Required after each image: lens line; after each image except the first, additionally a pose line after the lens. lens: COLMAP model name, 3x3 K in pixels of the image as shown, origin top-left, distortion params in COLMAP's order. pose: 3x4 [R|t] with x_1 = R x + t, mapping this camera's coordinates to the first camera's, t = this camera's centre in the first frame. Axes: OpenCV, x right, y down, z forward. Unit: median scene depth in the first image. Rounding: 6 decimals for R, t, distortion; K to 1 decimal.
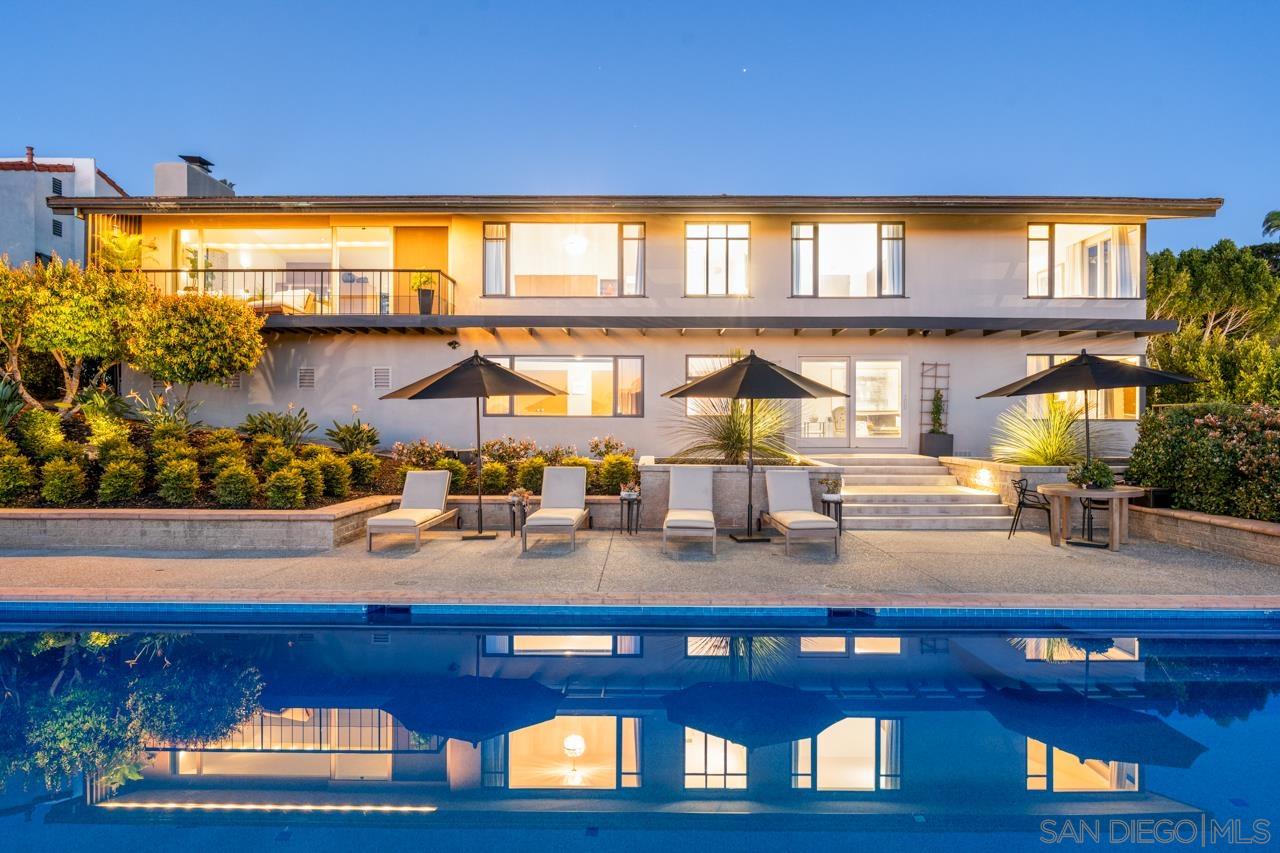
lens RADIAL K [[684.9, 0, 640.0], [0, 684.9, 426.5], [0, 0, 1]] dist [-0.019684, -0.000081]
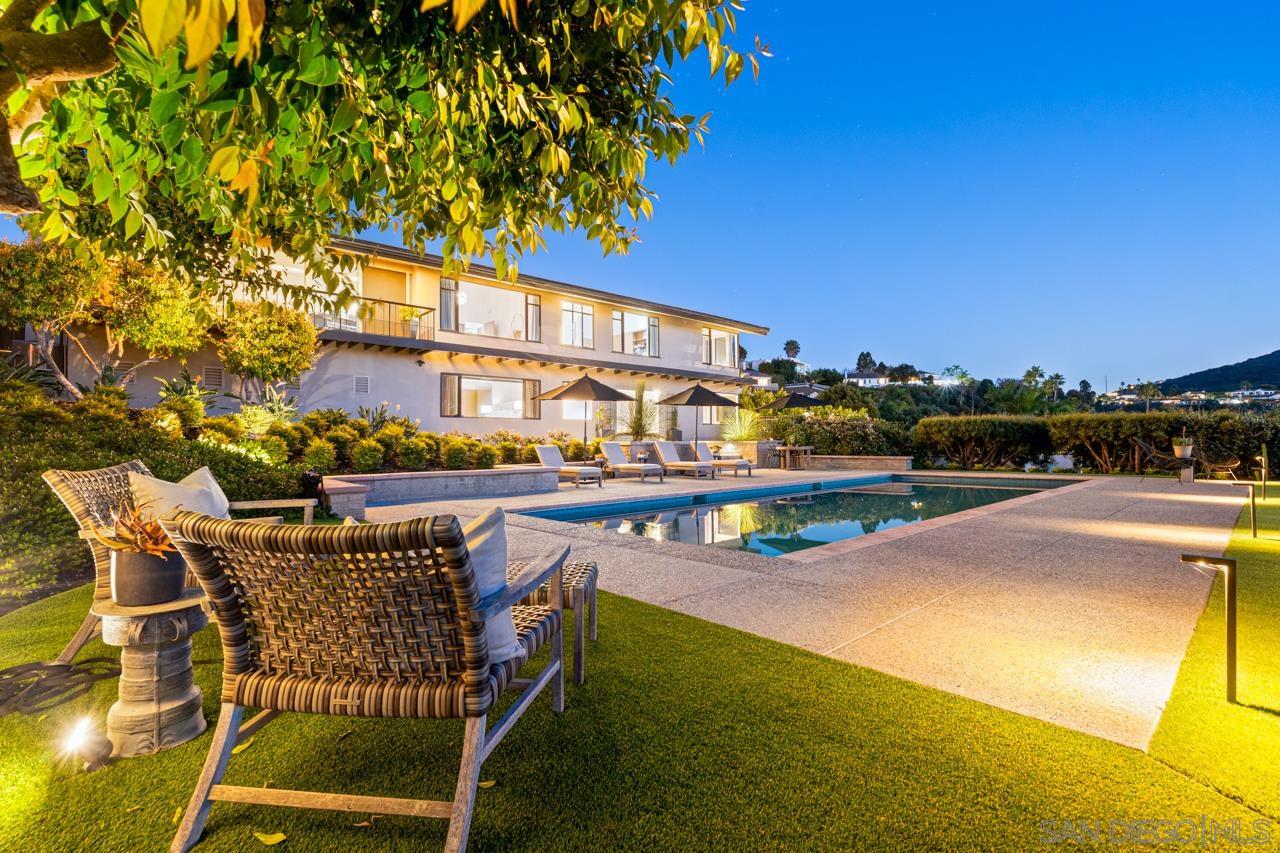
lens RADIAL K [[563.0, 0, 640.0], [0, 563.0, 426.5], [0, 0, 1]] dist [0.000021, -0.000001]
pose [[0.735434, 0.008393, 0.677544, -0.705325], [0.007402, 0.999764, -0.020419, 0.031814], [-0.677556, 0.020032, 0.735199, -0.101070]]
